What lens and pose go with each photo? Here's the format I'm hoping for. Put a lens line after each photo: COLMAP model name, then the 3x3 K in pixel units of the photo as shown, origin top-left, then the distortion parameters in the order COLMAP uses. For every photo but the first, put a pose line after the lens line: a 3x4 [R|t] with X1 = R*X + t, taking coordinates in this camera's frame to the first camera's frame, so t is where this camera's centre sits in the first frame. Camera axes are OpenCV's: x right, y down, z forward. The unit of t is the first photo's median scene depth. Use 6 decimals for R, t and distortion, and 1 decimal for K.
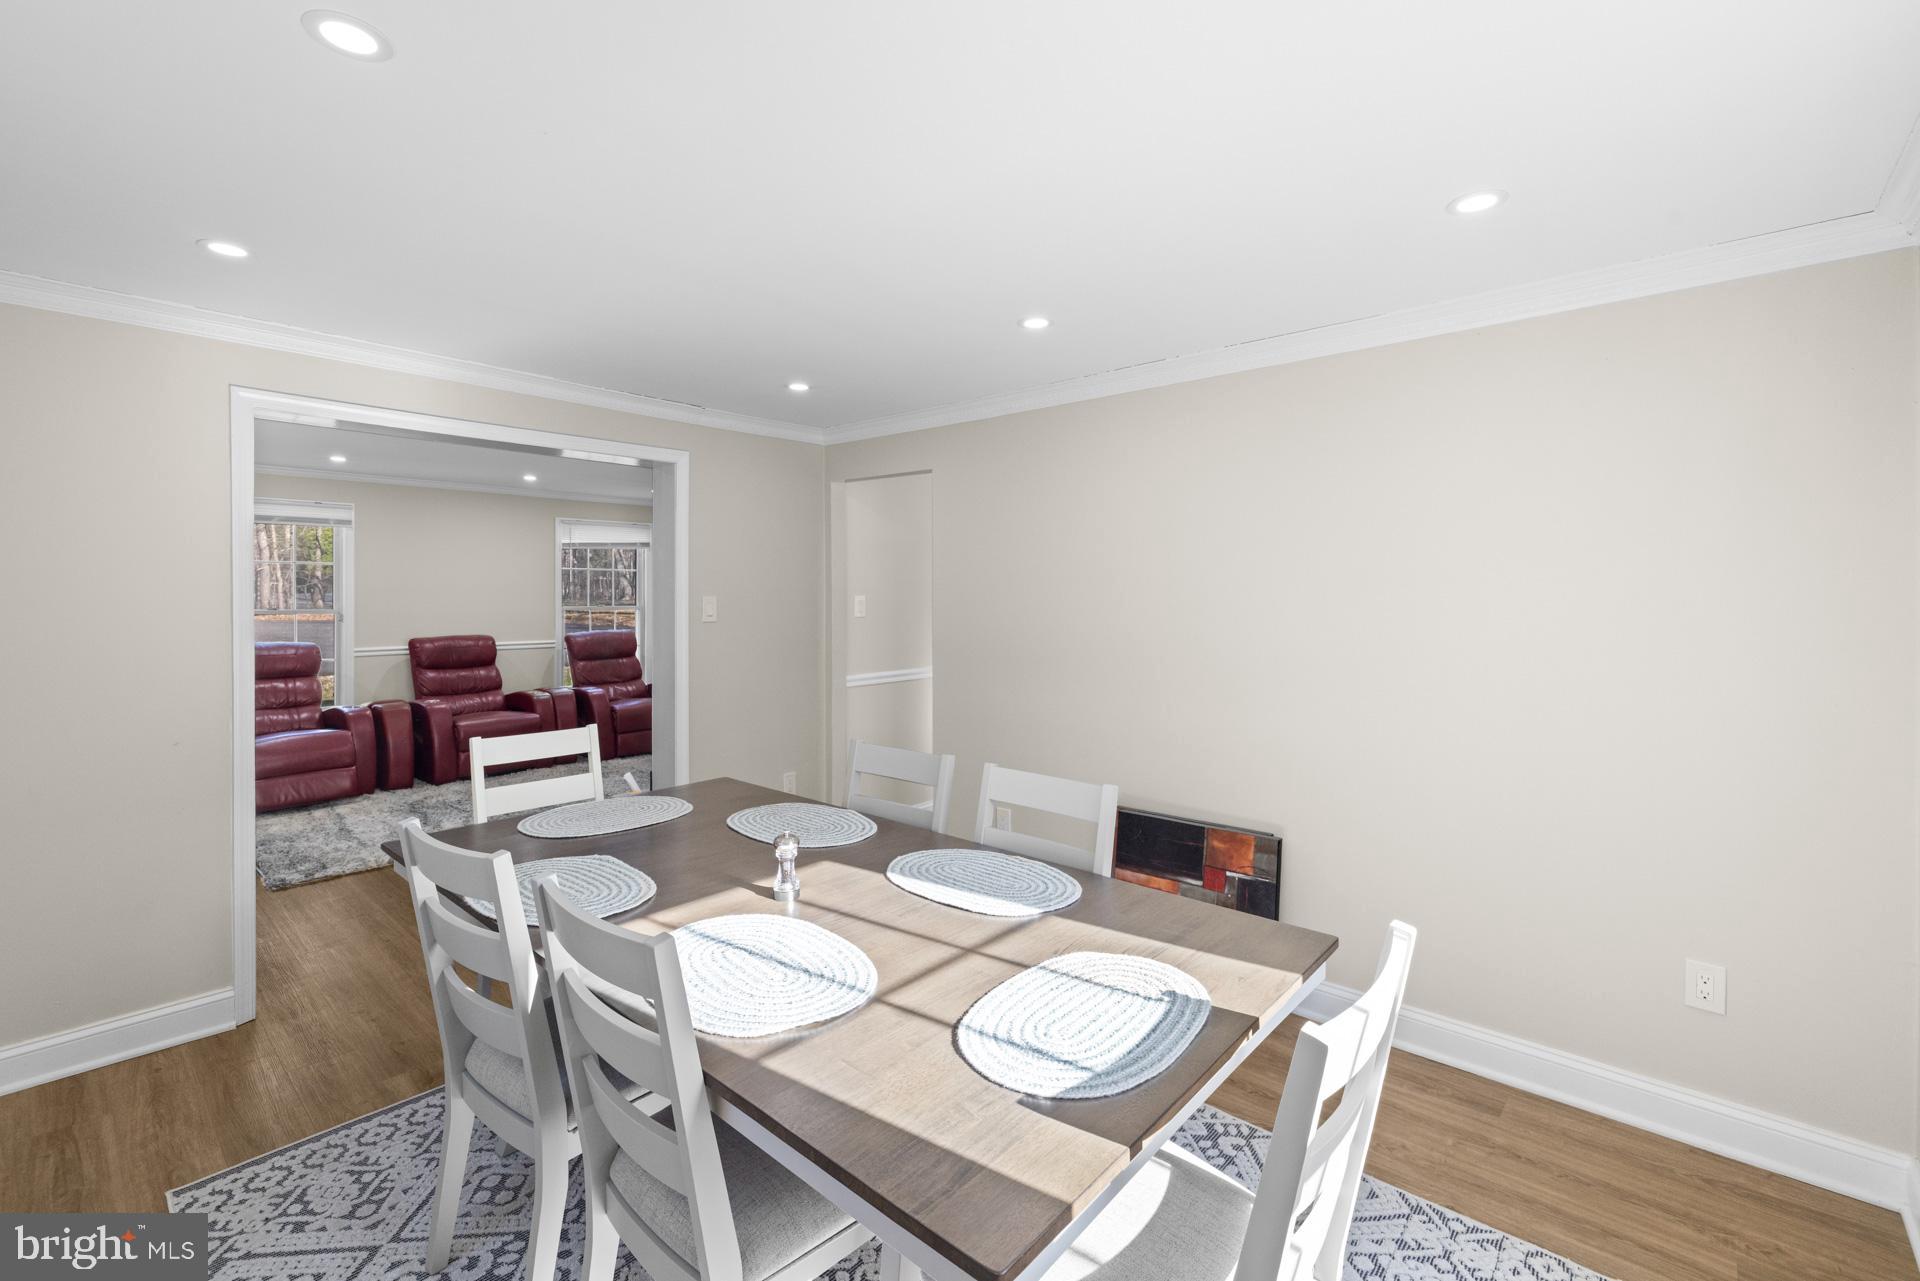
lens RADIAL K [[832.4, 0, 945.3], [0, 832.4, 600.6], [0, 0, 1]] dist [0.009882, -0.000785]
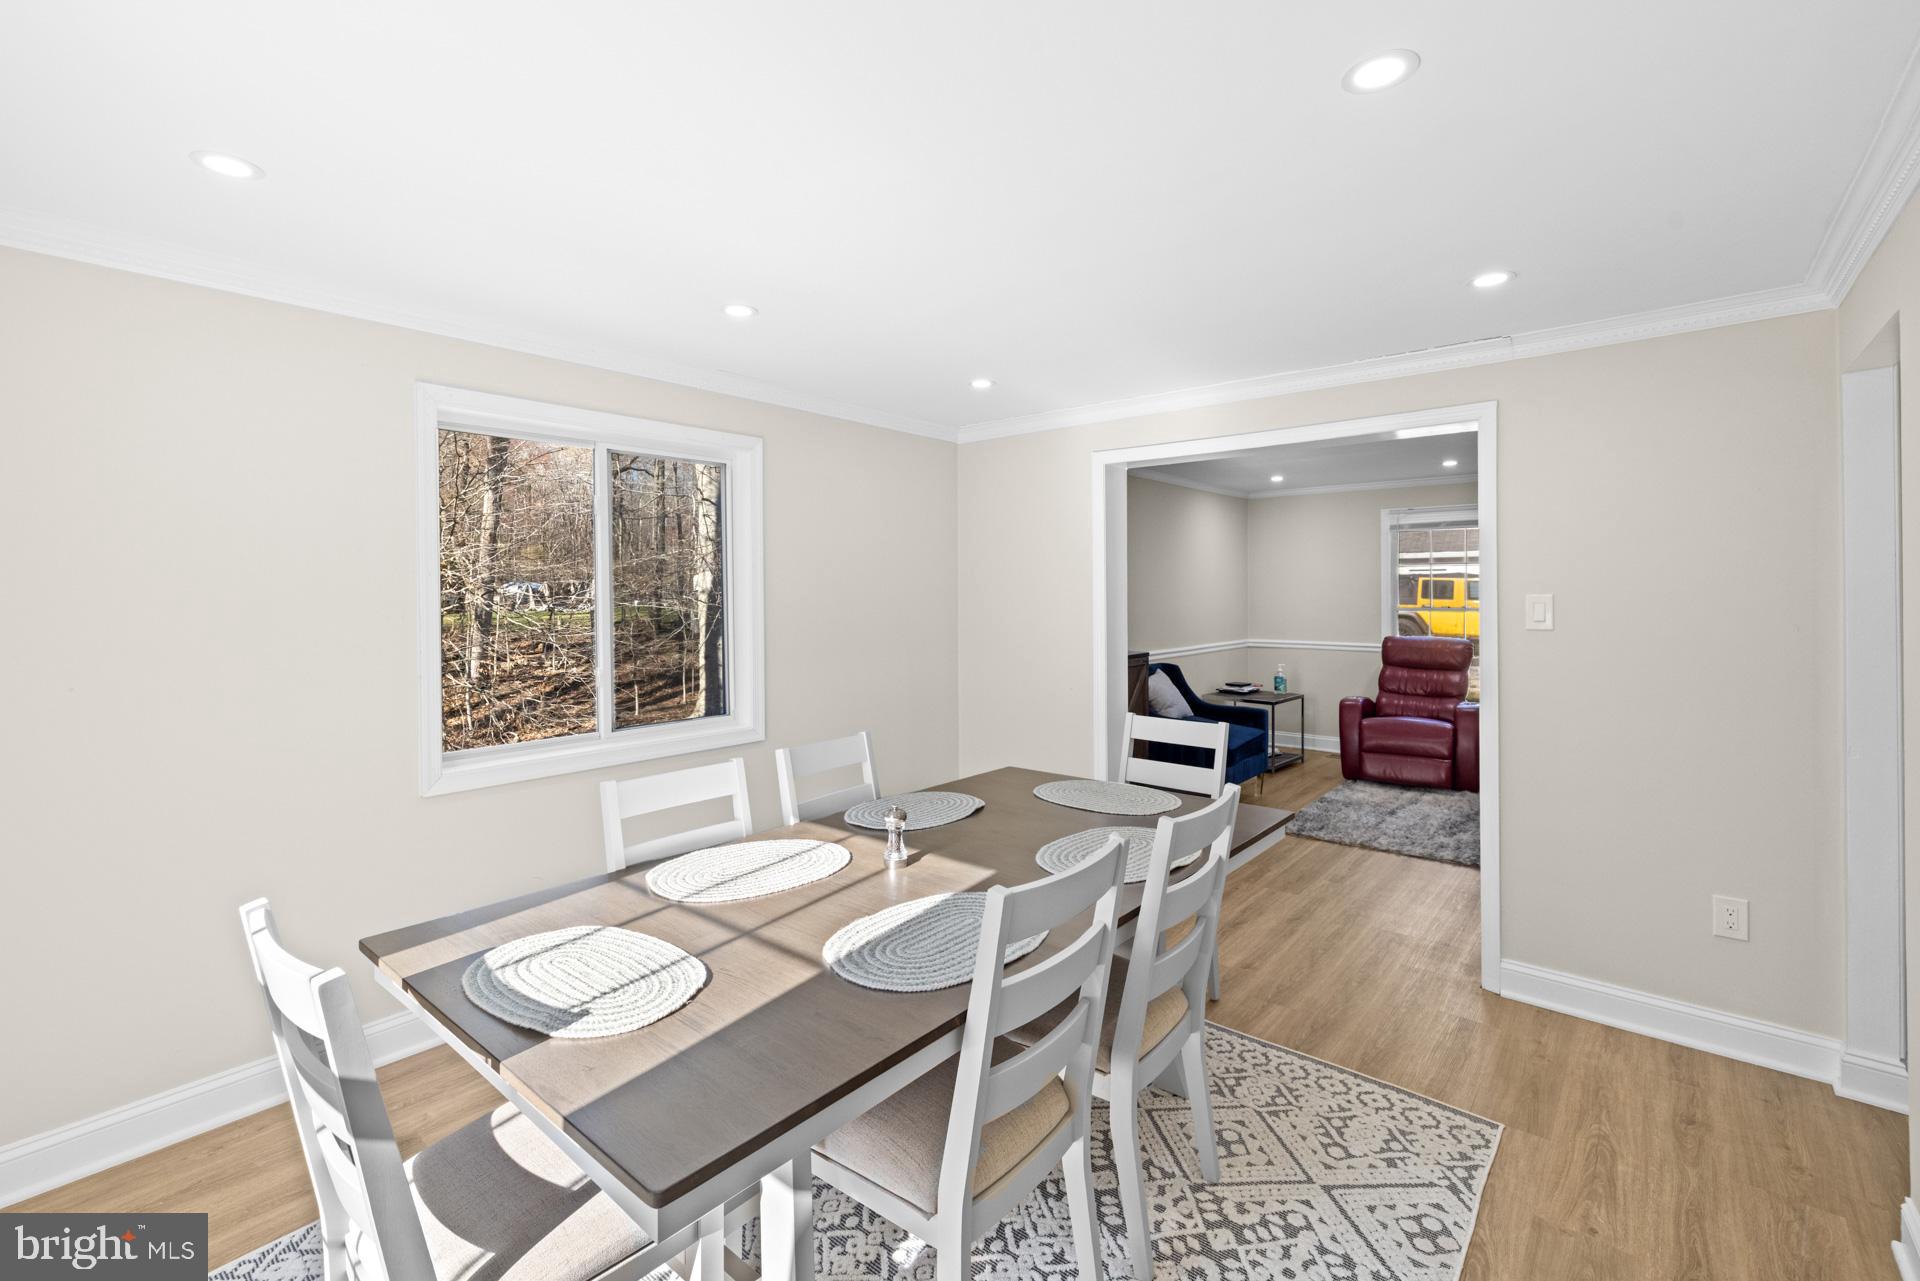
lens RADIAL K [[832.4, 0, 937.9], [0, 832.4, 594.0], [0, 0, 1]] dist [0.009882, -0.000785]
pose [[0.016218, -0.003560, -0.999862, 0.386975], [-0.004560, 0.999983, -0.003635, -0.000497], [0.999858, 0.004618, 0.016201, 0.438399]]
